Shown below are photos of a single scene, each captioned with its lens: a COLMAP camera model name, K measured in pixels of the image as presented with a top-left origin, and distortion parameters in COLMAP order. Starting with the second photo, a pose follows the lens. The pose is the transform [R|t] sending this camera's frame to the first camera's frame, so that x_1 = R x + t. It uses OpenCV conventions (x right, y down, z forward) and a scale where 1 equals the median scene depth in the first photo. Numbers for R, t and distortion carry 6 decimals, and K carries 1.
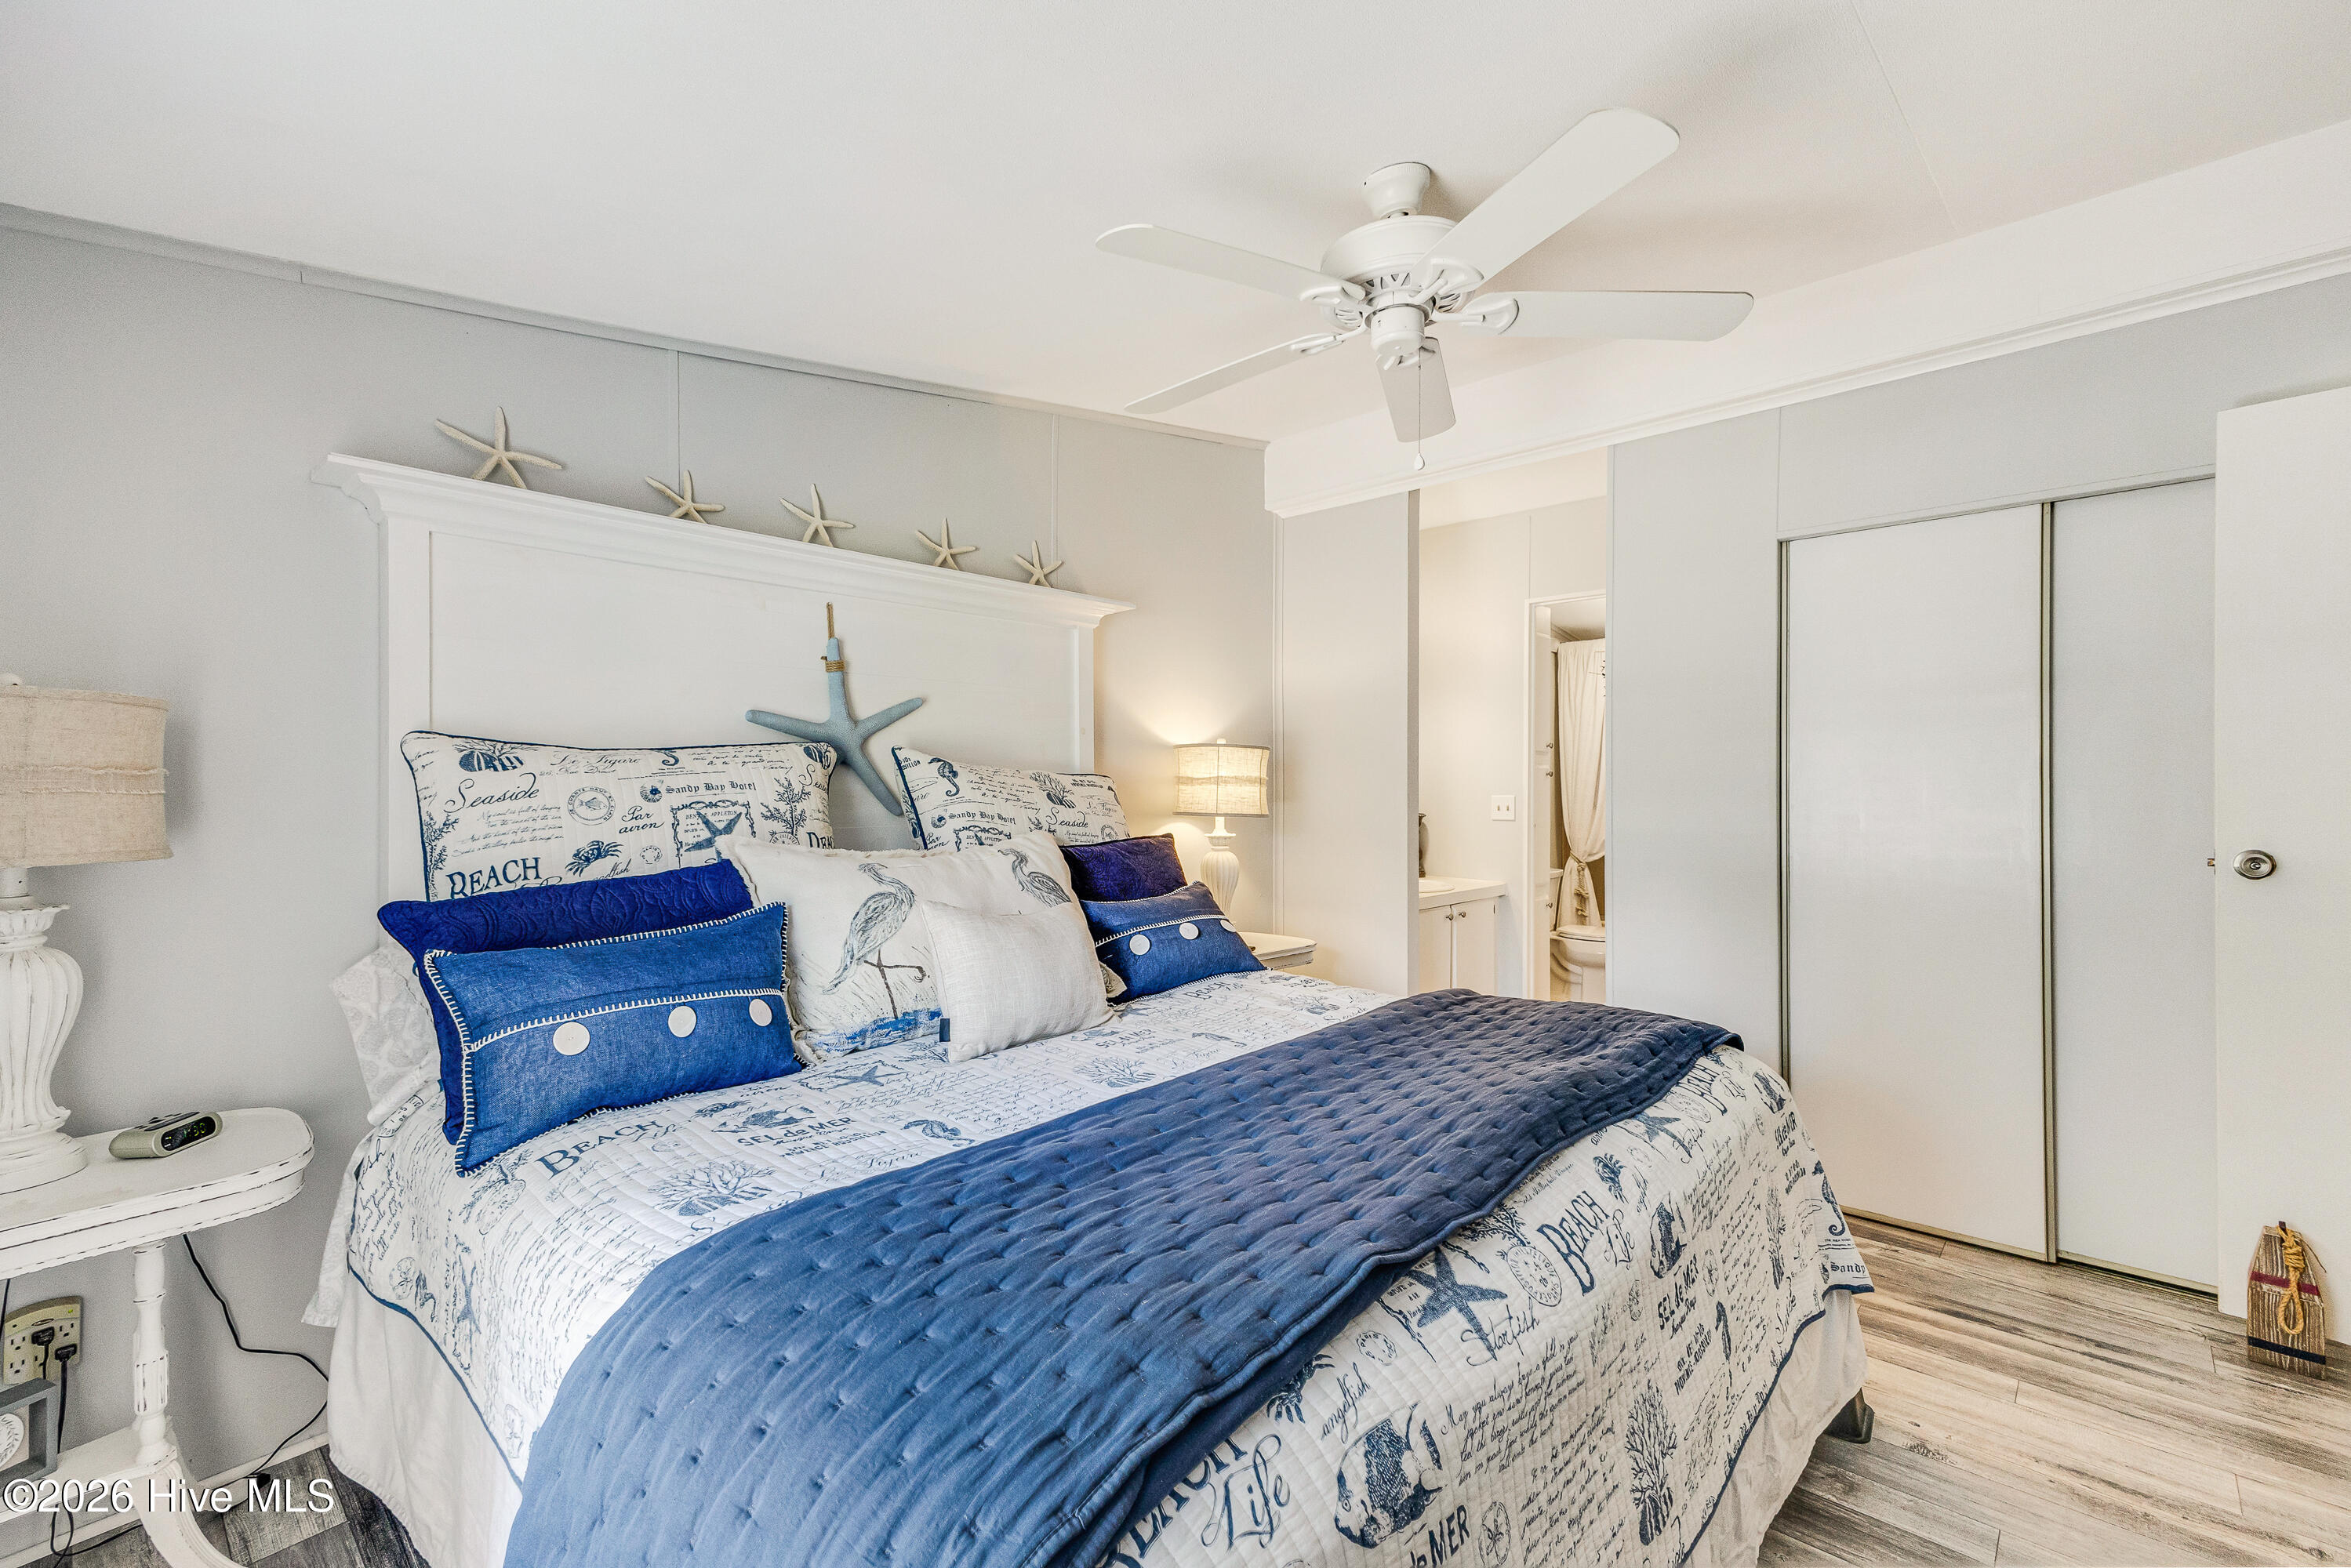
lens RADIAL K [[1032.4, 0, 1138.2], [0, 1032.4, 782.8], [0, 0, 1]] dist [0.000458, -0.000112]
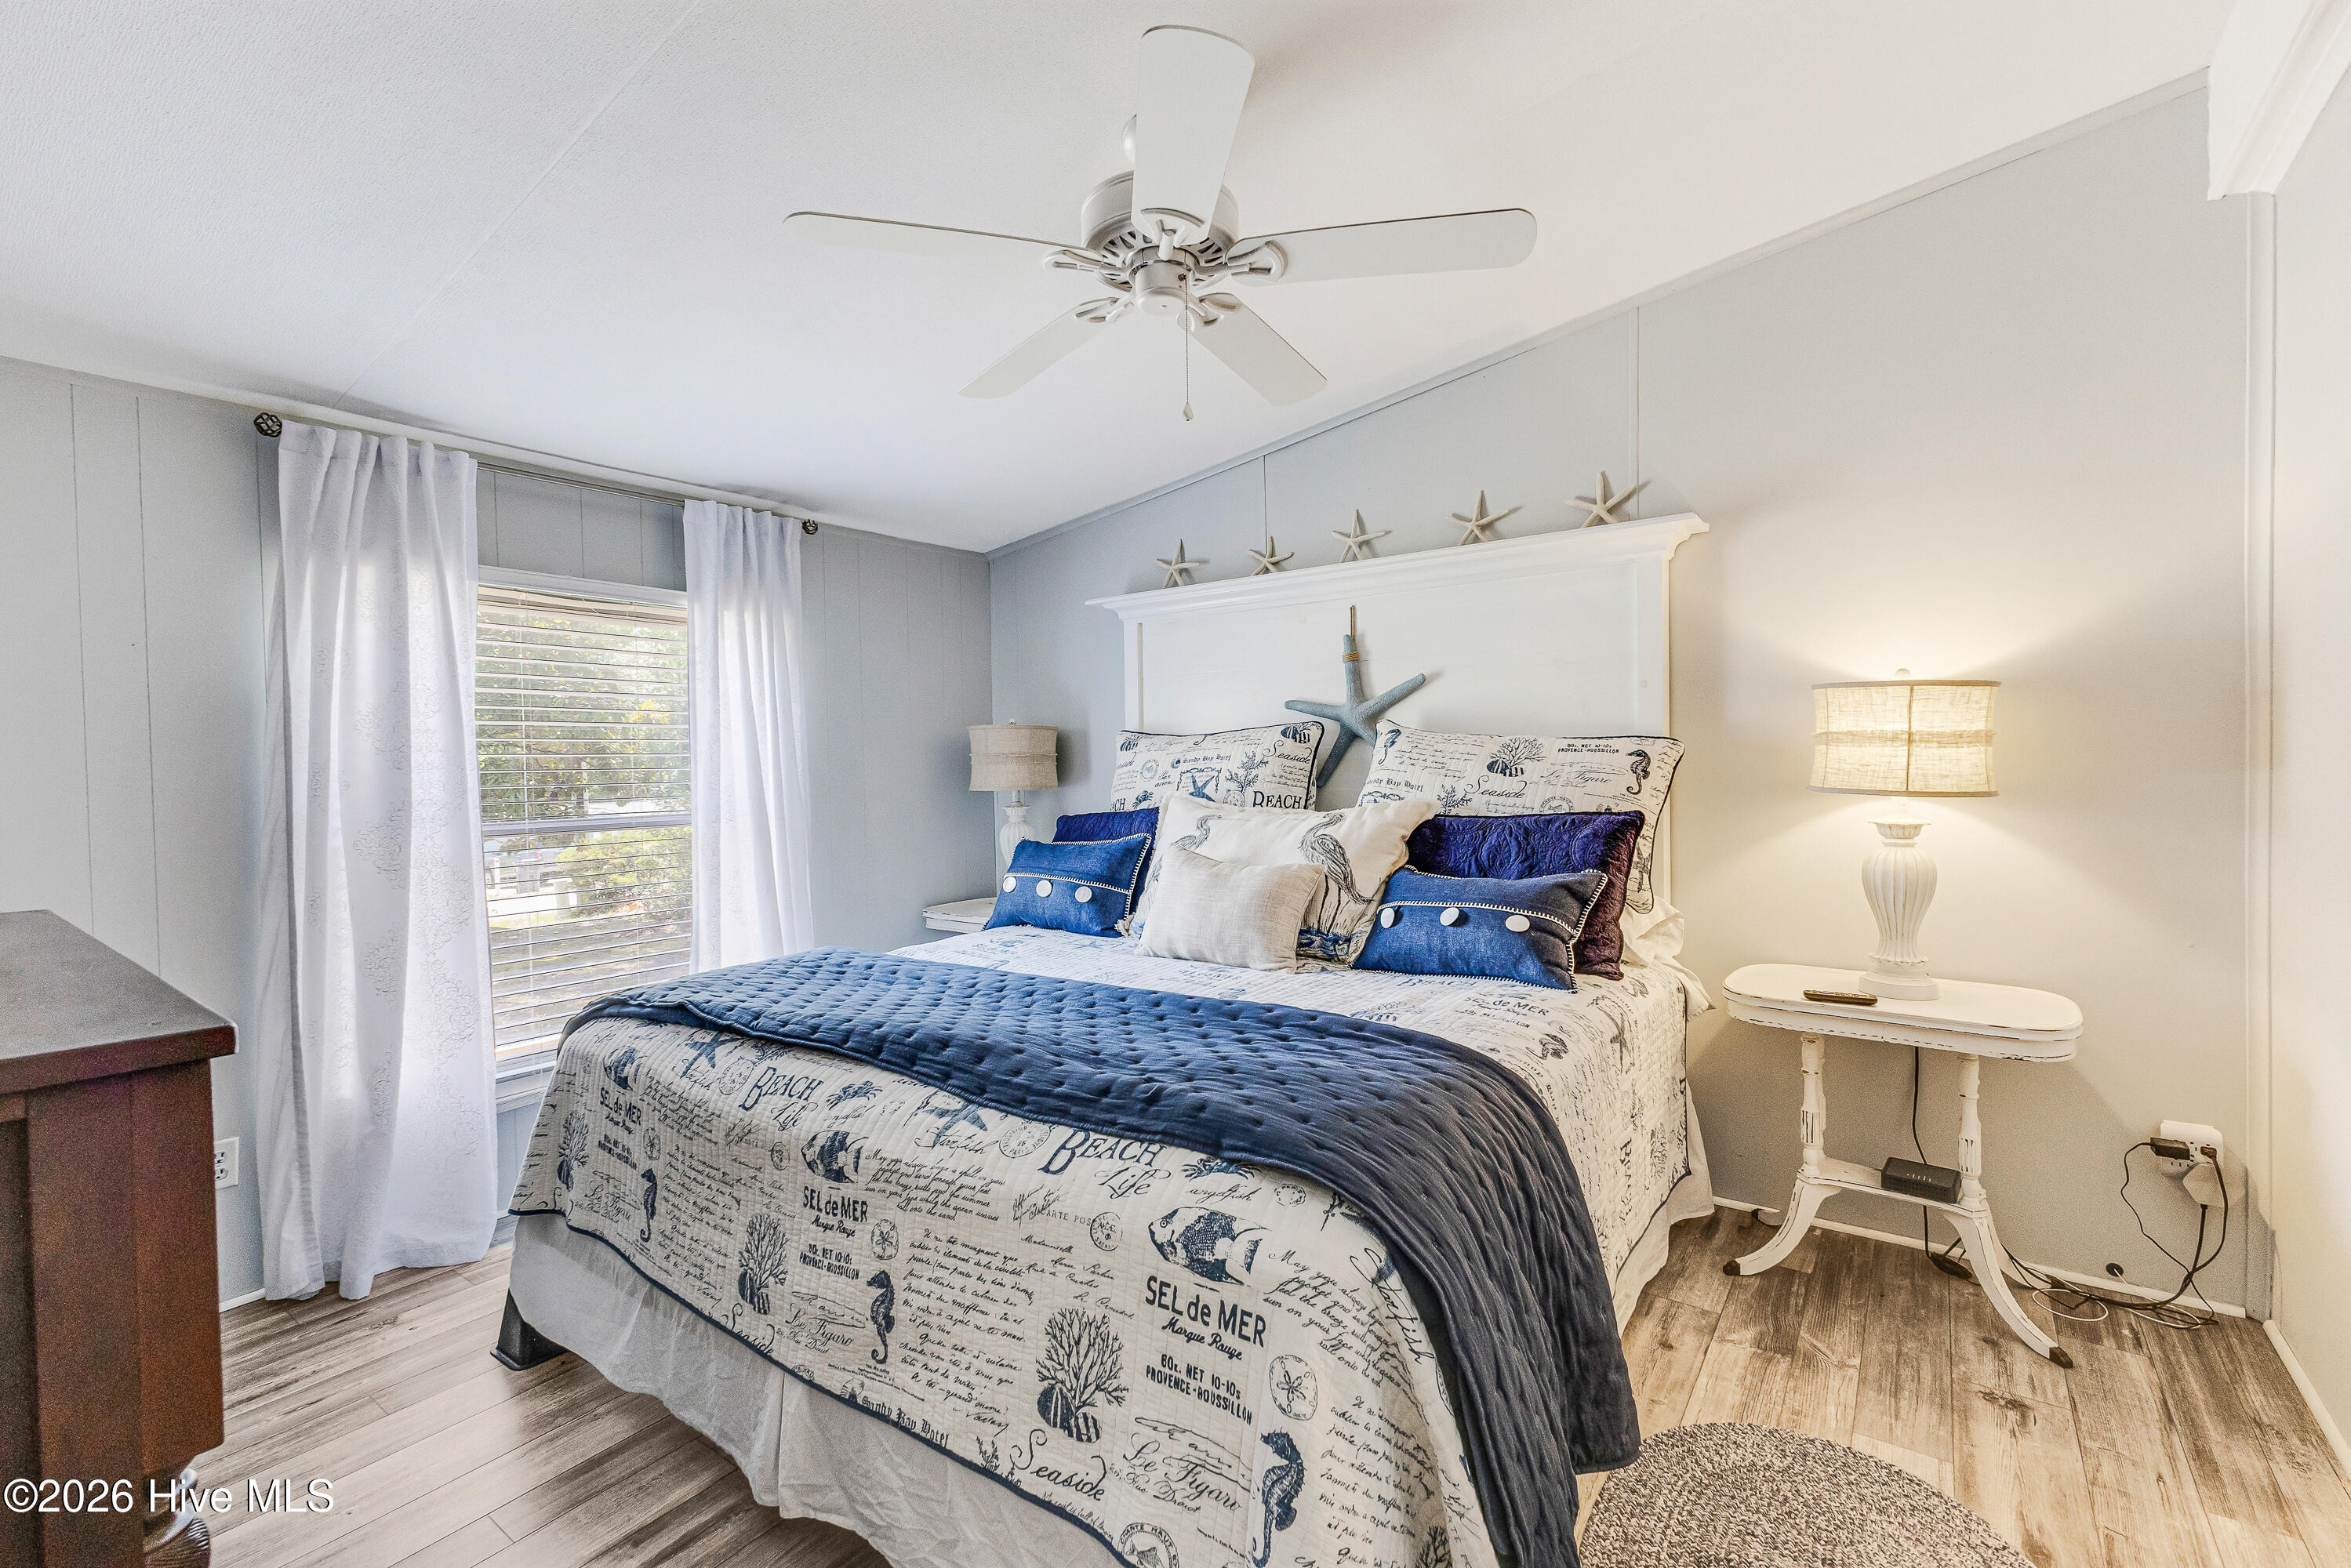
lens RADIAL K [[1006.5, 0, 1180.7], [0, 1006.5, 777.0], [0, 0, 1]] dist [0.003760, 0.000333]
pose [[0.120818, 0.021857, -0.992434, 1.082372], [0.022140, 0.999450, 0.024707, -0.006134], [0.992428, -0.024957, 0.120268, 0.812195]]
